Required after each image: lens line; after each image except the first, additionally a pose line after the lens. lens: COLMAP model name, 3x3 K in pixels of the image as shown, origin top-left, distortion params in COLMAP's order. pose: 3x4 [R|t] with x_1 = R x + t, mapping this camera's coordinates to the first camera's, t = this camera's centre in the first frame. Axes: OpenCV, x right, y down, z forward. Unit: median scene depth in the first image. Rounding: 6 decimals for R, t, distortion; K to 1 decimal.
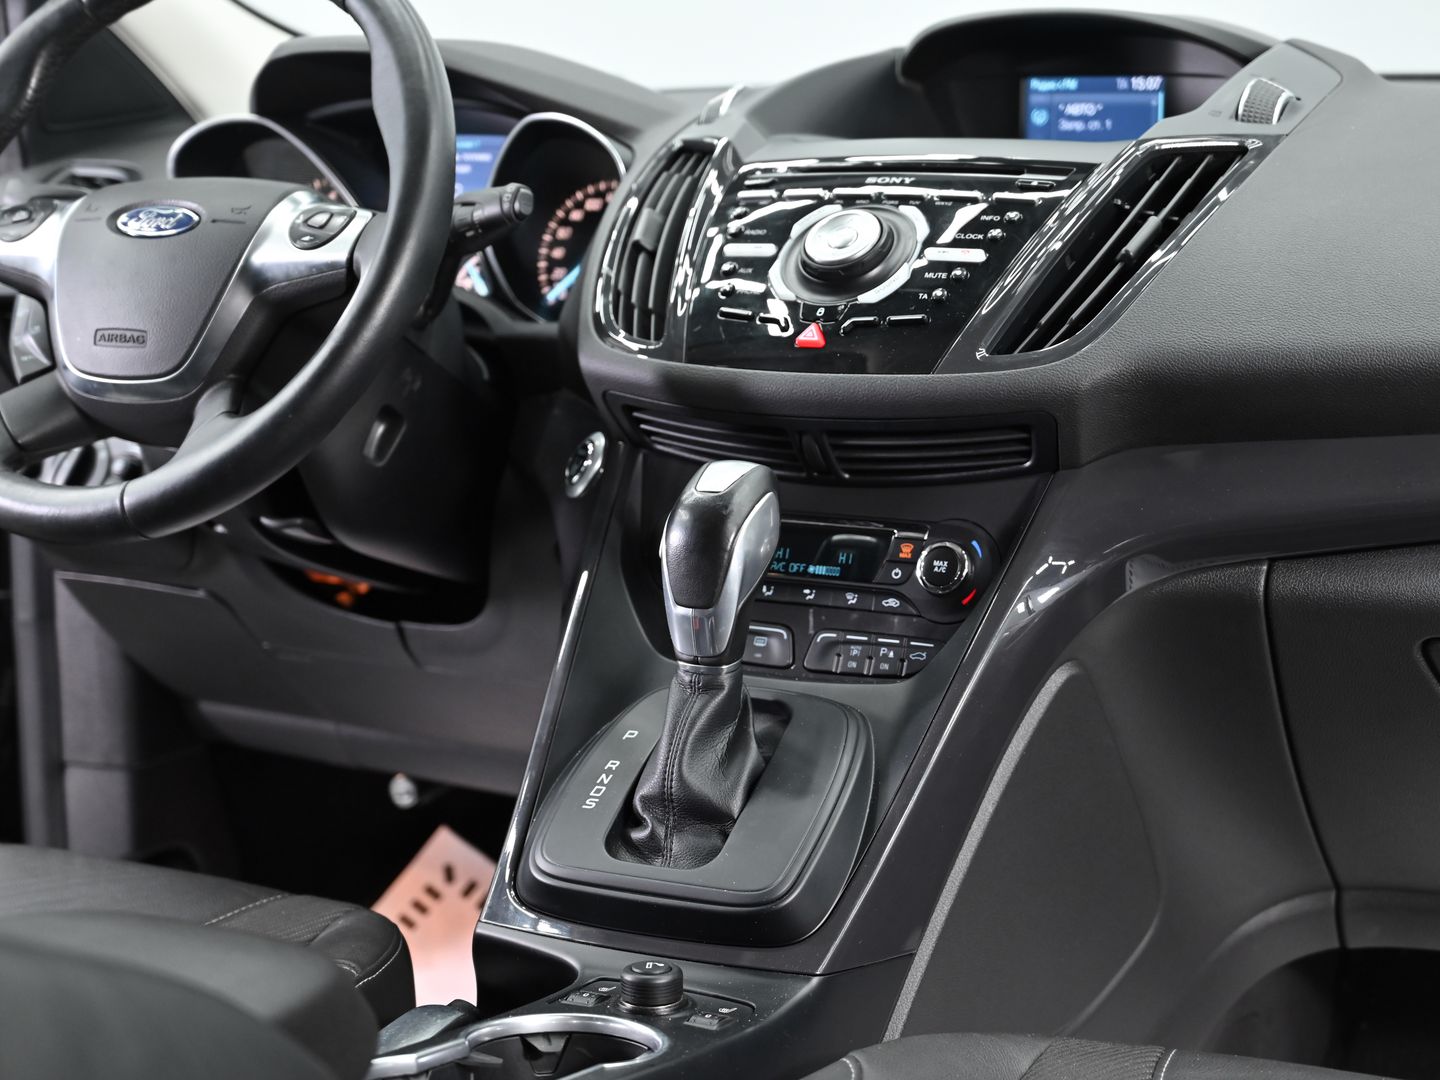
lens RADIAL K [[2768.1, 0, 714.7], [0, 2768.1, 581.0], [0, 0, 1]] dist [-0.016150, -0.158831]
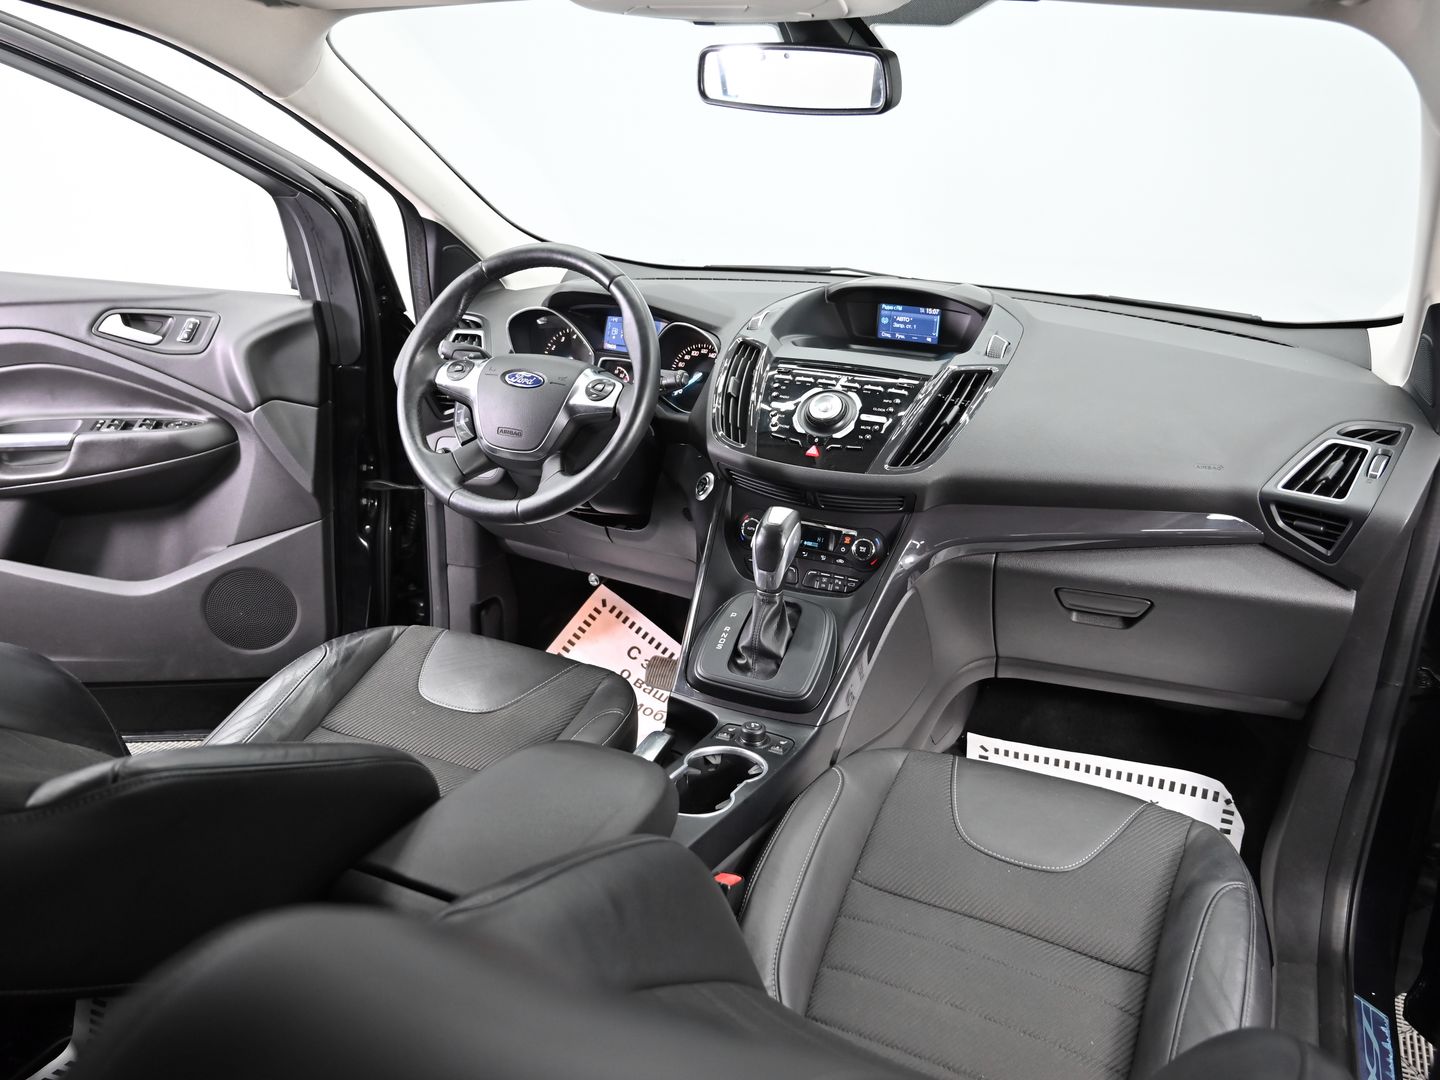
lens RADIAL K [[1197.9, 0, 720.0], [0, 1197.9, 540.0], [0, 0, 1]] dist [-0.011207, 0.006479]
pose [[0.995610, 0.015855, 0.092249, -0.136923], [-0.030746, 0.986260, 0.162315, -0.175370], [-0.088408, -0.164438, 0.982417, -0.021452]]
